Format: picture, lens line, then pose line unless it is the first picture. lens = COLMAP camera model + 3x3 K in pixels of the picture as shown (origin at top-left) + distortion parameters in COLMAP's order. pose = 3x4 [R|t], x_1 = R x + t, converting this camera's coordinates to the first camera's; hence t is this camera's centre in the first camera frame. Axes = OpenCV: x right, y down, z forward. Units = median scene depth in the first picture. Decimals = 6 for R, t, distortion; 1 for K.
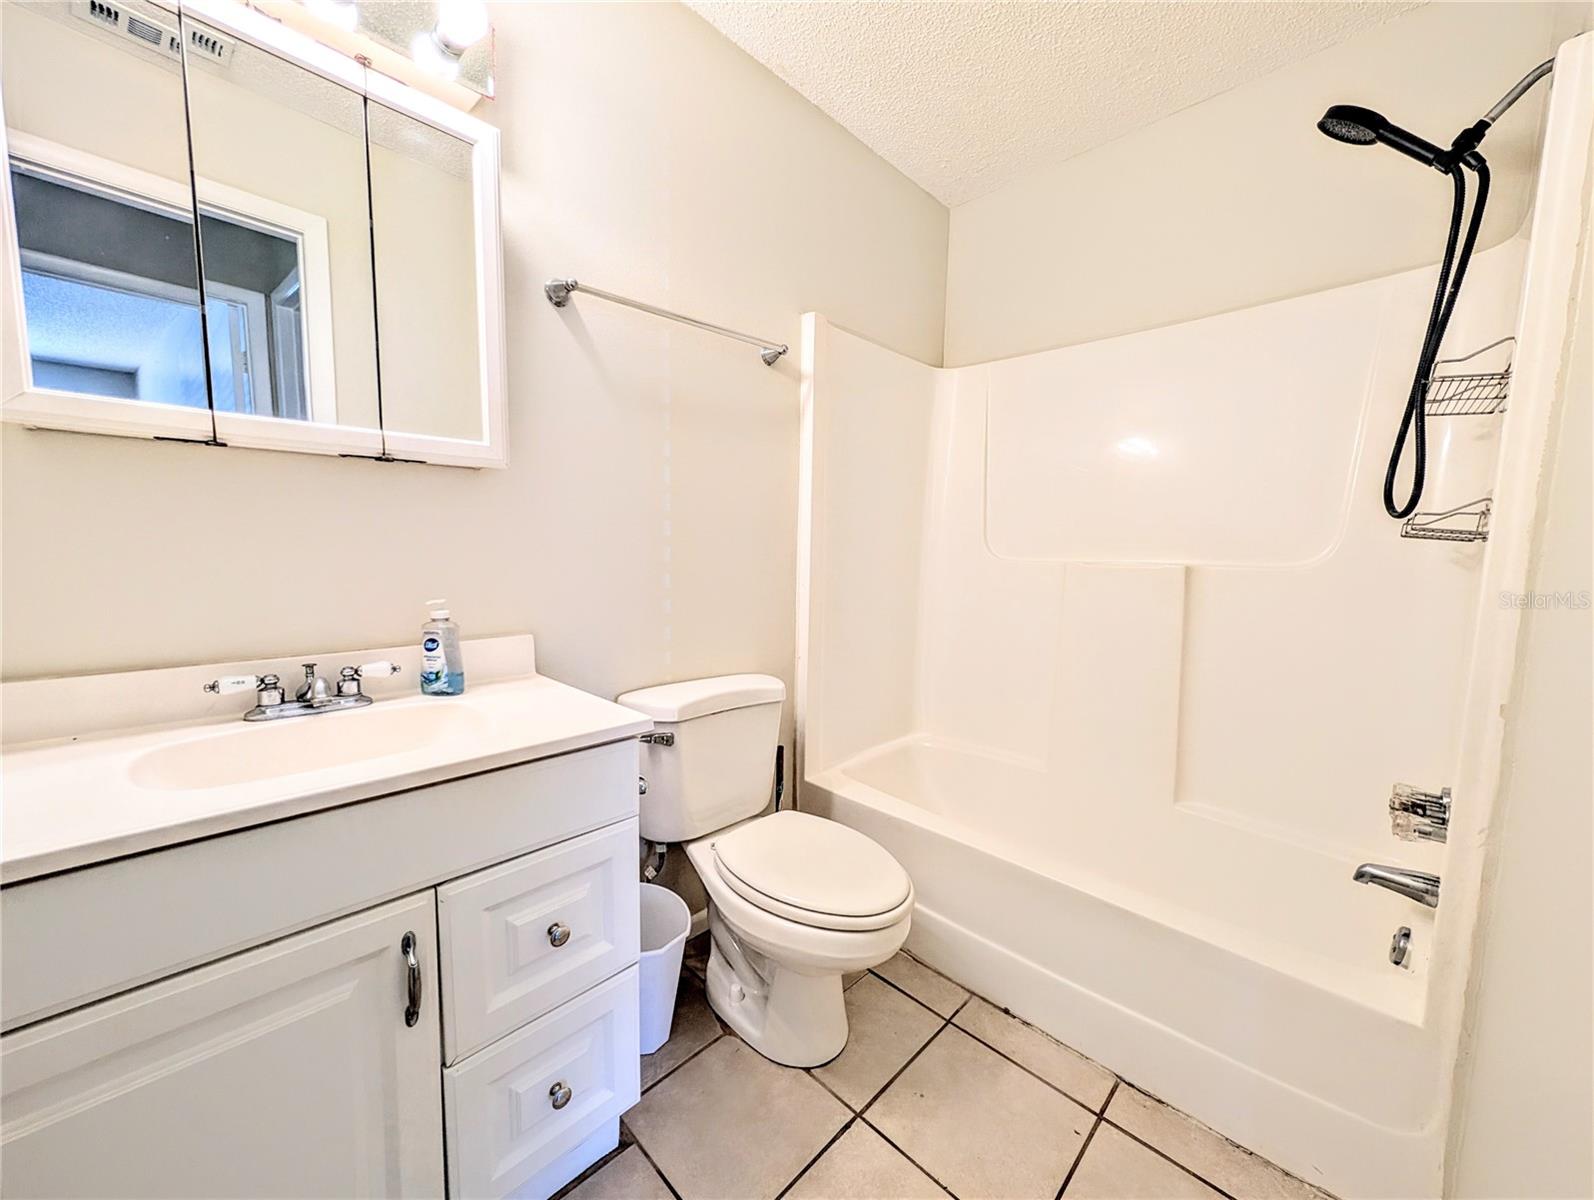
lens RADIAL K [[612.2, 0, 795.6], [0, 612.2, 601.9], [0, 0, 1]] dist [-0.000674, 0.000088]
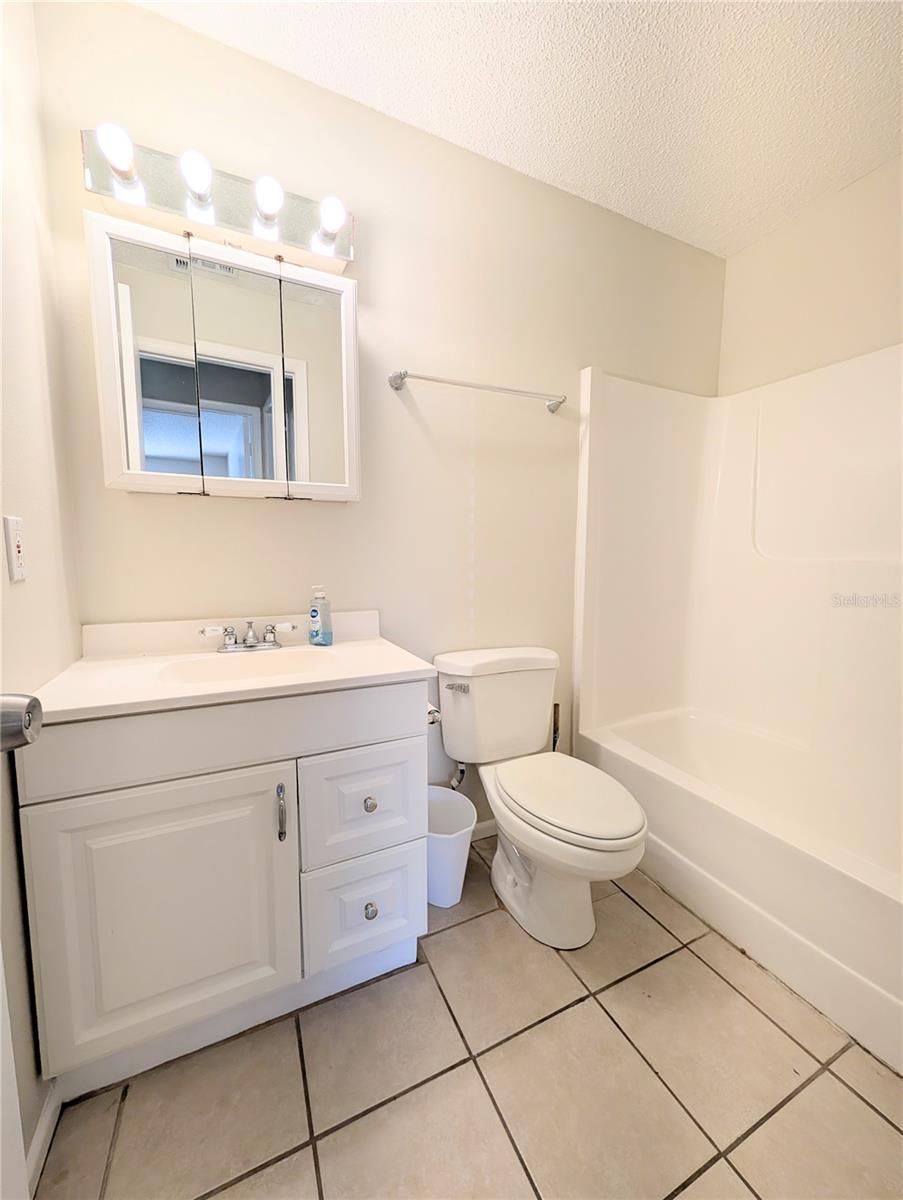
lens RADIAL K [[460.9, 0, 448.1], [0, 460.9, 599.7], [0, 0, 1]] dist [-0.000674, 0.000088]
pose [[0.936549, 0.018895, -0.350028, 0.138658], [-0.019061, 0.999814, 0.002972, 0.021663], [0.350019, 0.003889, 0.936734, -0.003614]]
